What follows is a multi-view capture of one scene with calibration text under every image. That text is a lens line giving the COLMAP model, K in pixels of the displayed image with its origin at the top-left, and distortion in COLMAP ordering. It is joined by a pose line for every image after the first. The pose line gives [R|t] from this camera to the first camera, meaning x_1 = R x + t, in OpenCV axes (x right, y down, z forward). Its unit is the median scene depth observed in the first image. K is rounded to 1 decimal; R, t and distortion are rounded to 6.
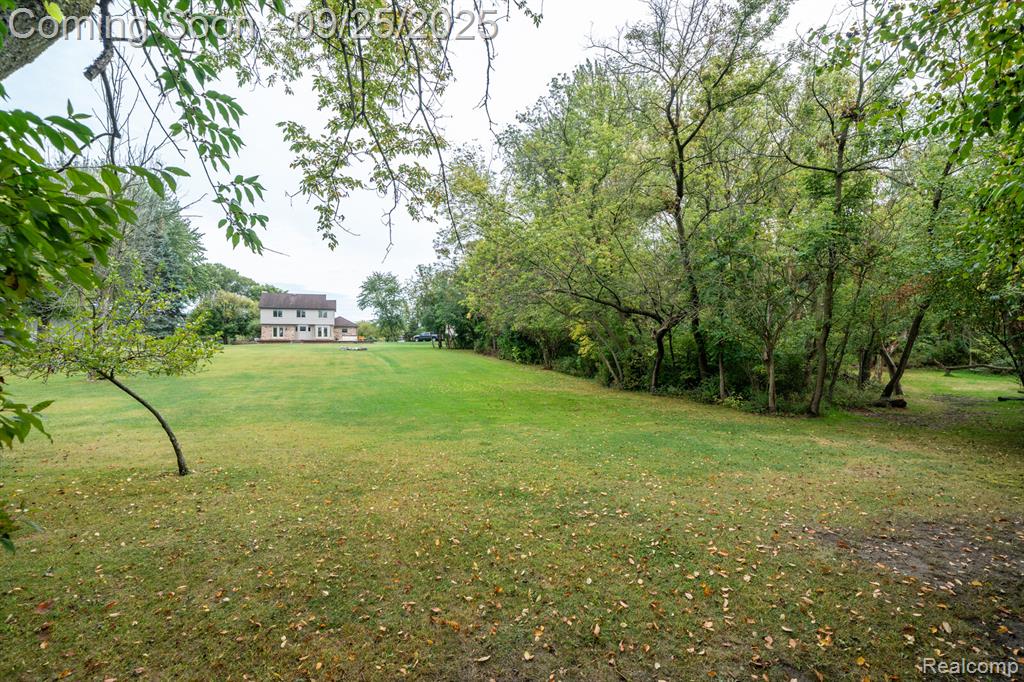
lens RADIAL K [[454.3, 0, 509.2], [0, 454.3, 340.1], [0, 0, 1]] dist [-0.002567, -0.003076]
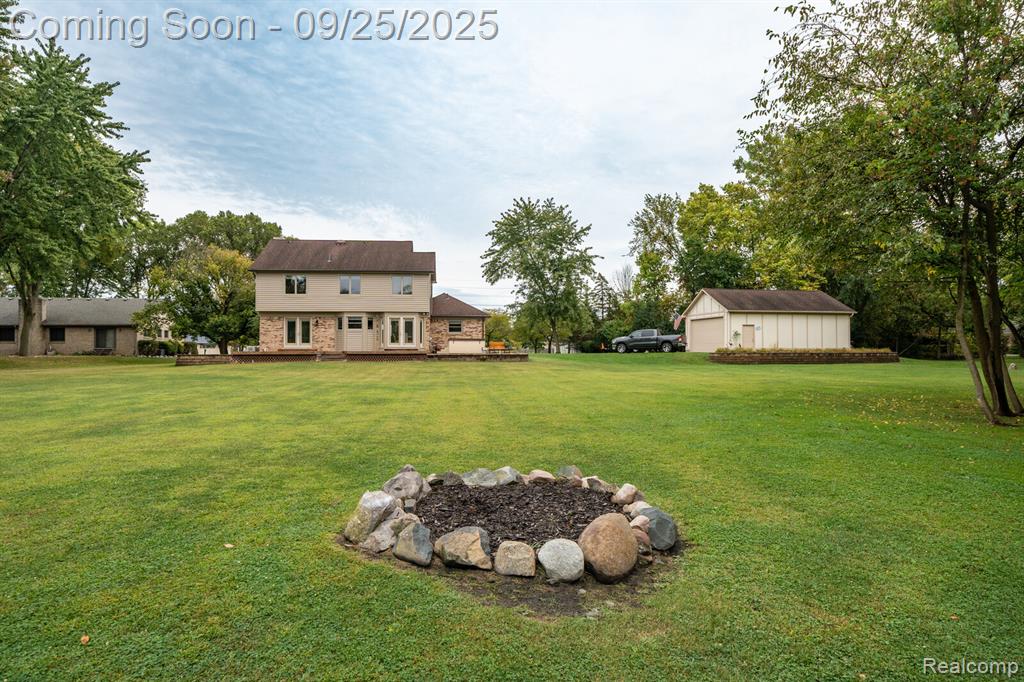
lens RADIAL K [[608.2, 0, 513.9], [0, 608.2, 341.7], [0, 0, 1]] dist [0.002625, -0.000294]
pose [[0.966381, -0.002072, -0.257107, -0.179626], [0.001597, 0.999997, -0.002053, -0.007171], [0.257110, 0.001573, 0.966381, 0.510680]]
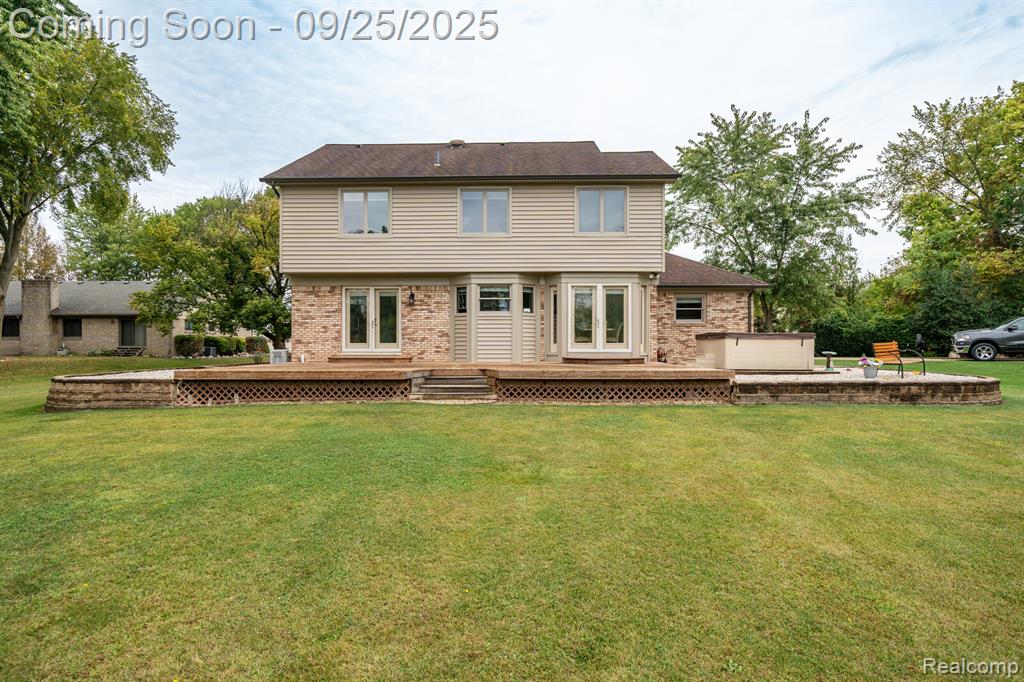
lens RADIAL K [[503.6, 0, 511.2], [0, 503.6, 340.3], [0, 0, 1]] dist [-0.000912, 0.000070]
pose [[0.930315, 0.001498, -0.366758, -0.367867], [0.001400, 0.999970, 0.007637, -0.009842], [0.366758, -0.007619, 0.930285, 0.801313]]
